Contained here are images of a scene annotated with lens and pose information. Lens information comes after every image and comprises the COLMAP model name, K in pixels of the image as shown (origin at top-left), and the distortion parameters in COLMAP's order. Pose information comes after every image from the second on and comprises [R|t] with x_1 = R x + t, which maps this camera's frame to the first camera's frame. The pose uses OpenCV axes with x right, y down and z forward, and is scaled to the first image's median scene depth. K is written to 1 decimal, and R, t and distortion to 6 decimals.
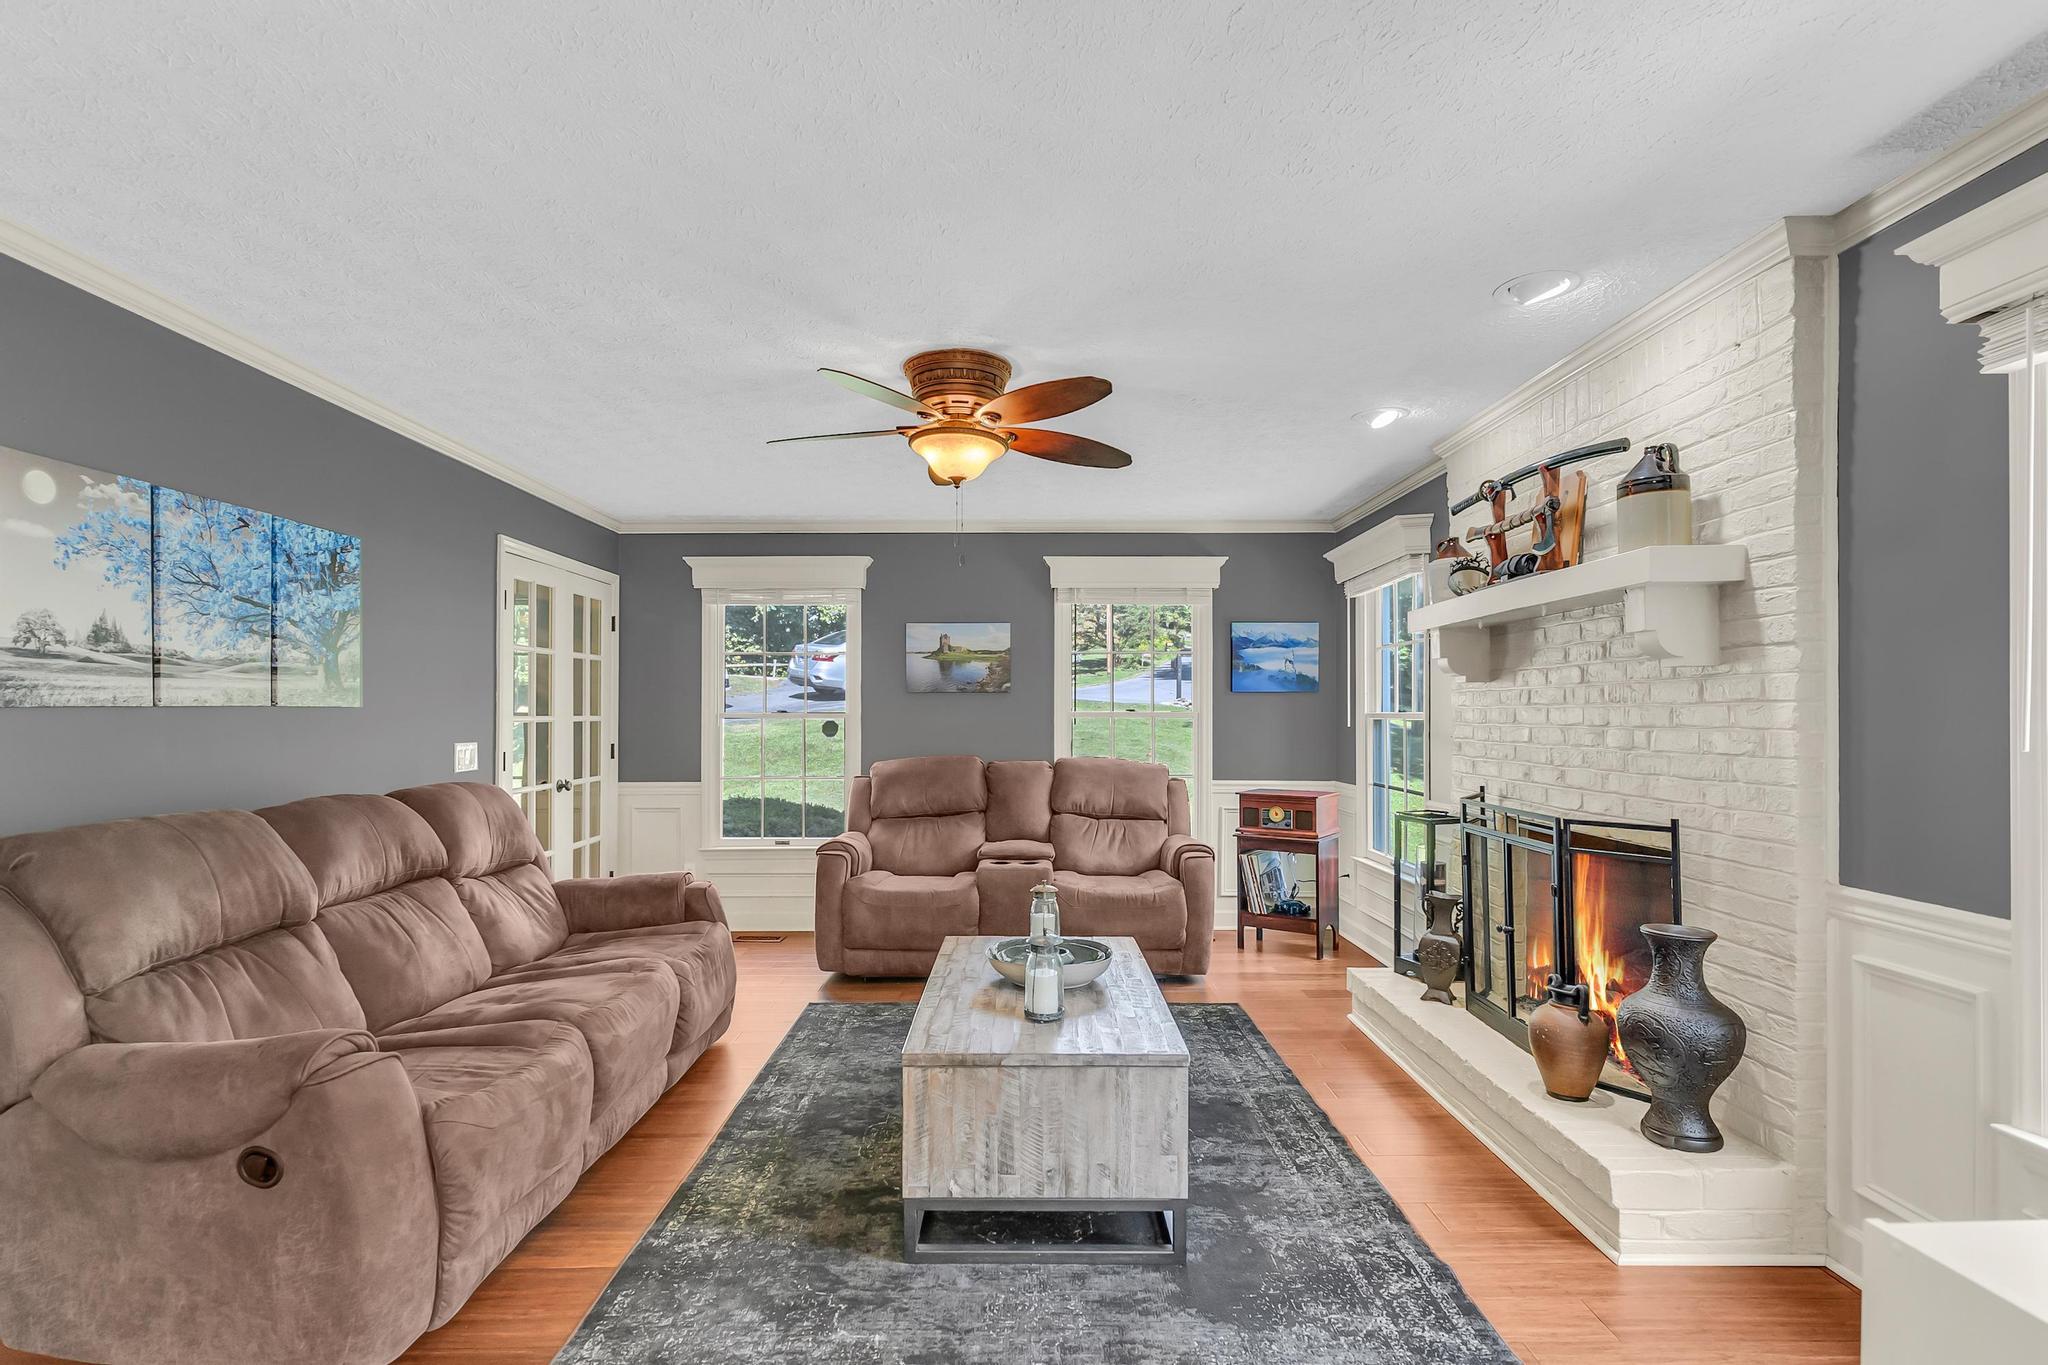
lens RADIAL K [[995.7, 0, 1038.8], [0, 995.7, 698.7], [0, 0, 1]] dist [0.006082, -0.002064]
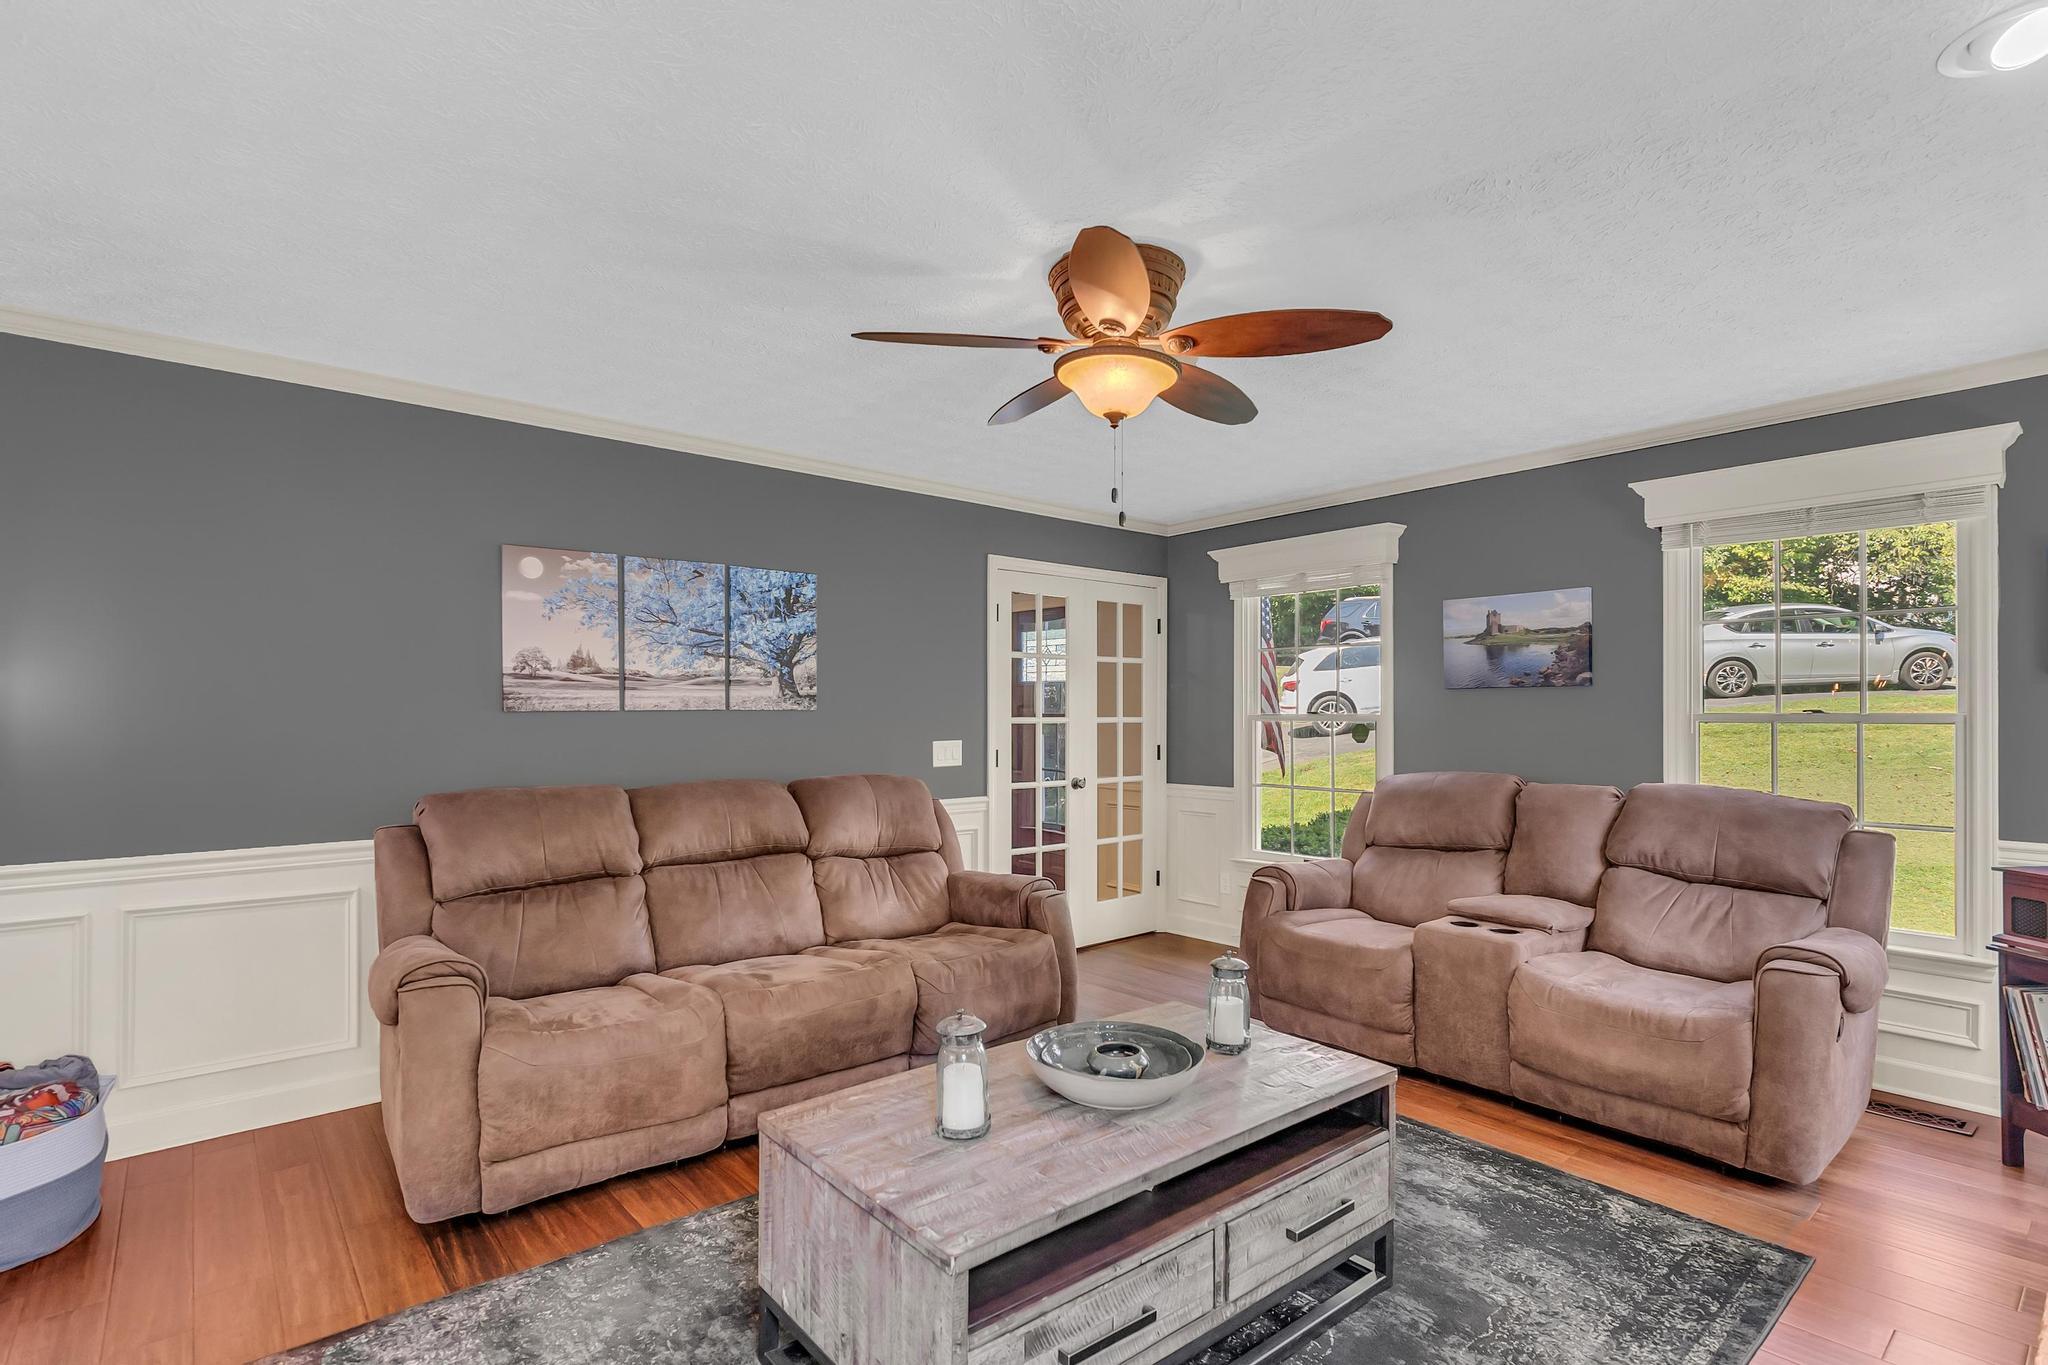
lens RADIAL K [[995.7, 0, 1031.3], [0, 995.7, 699.2], [0, 0, 1]] dist [0.006082, -0.002064]
pose [[0.631099, -0.010868, -0.775626, 0.485315], [0.011062, 0.999926, -0.005010, 0.004259], [0.775623, -0.005417, 0.631173, 0.458717]]
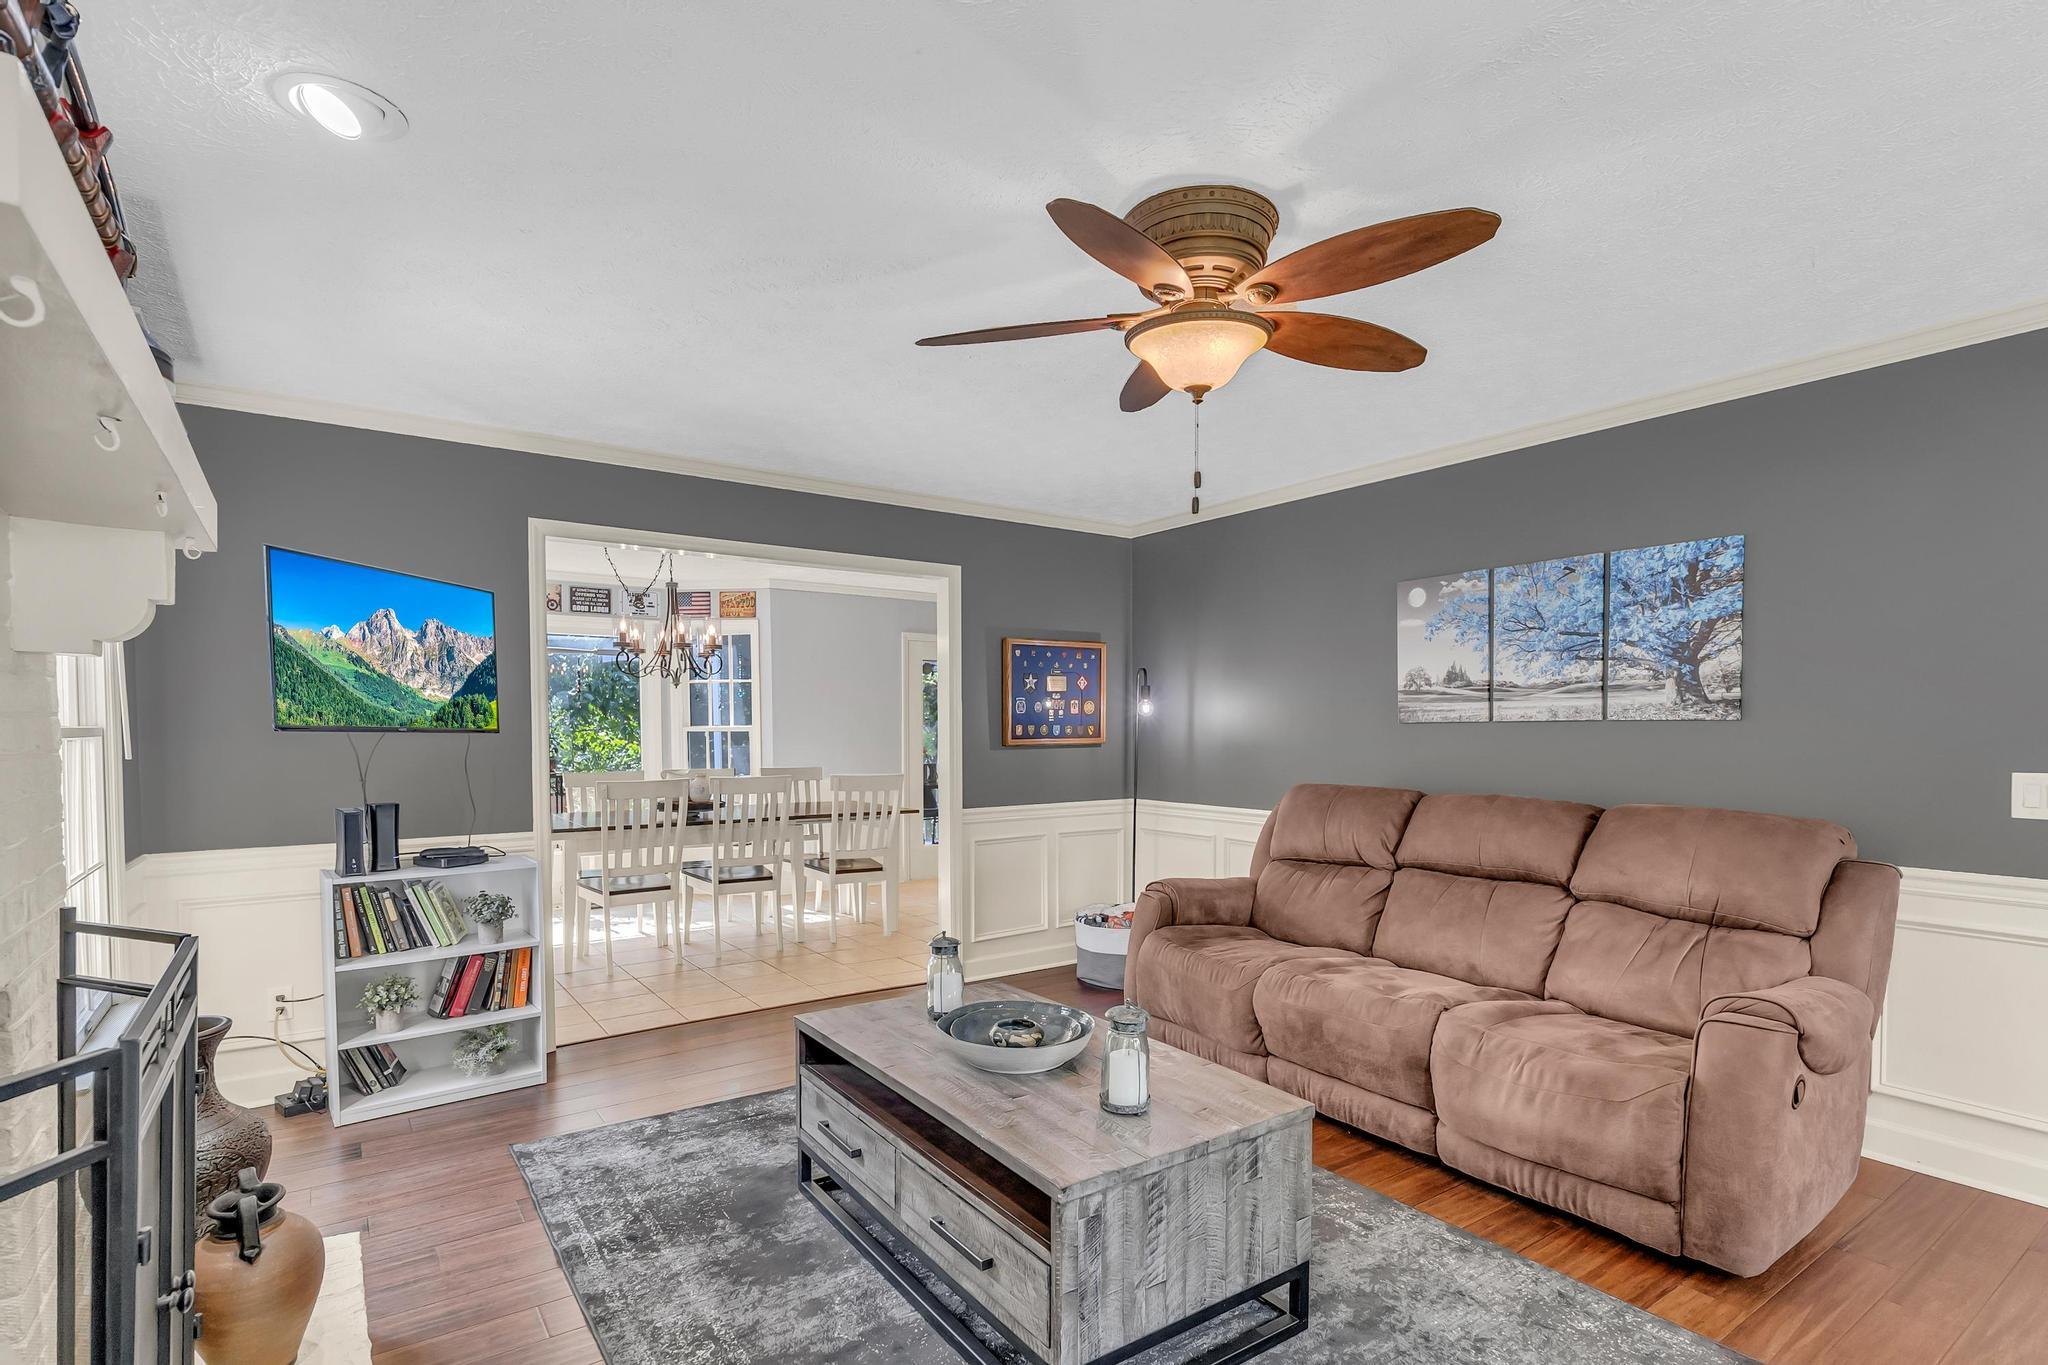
lens RADIAL K [[995.7, 0, 993.4], [0, 995.7, 739.3], [0, 0, 1]] dist [0.006082, -0.002064]
pose [[-0.847229, 0.007611, -0.531173, 0.413735], [0.007738, 0.999968, 0.001987, 0.020898], [0.531171, -0.002427, -0.847261, 1.524899]]
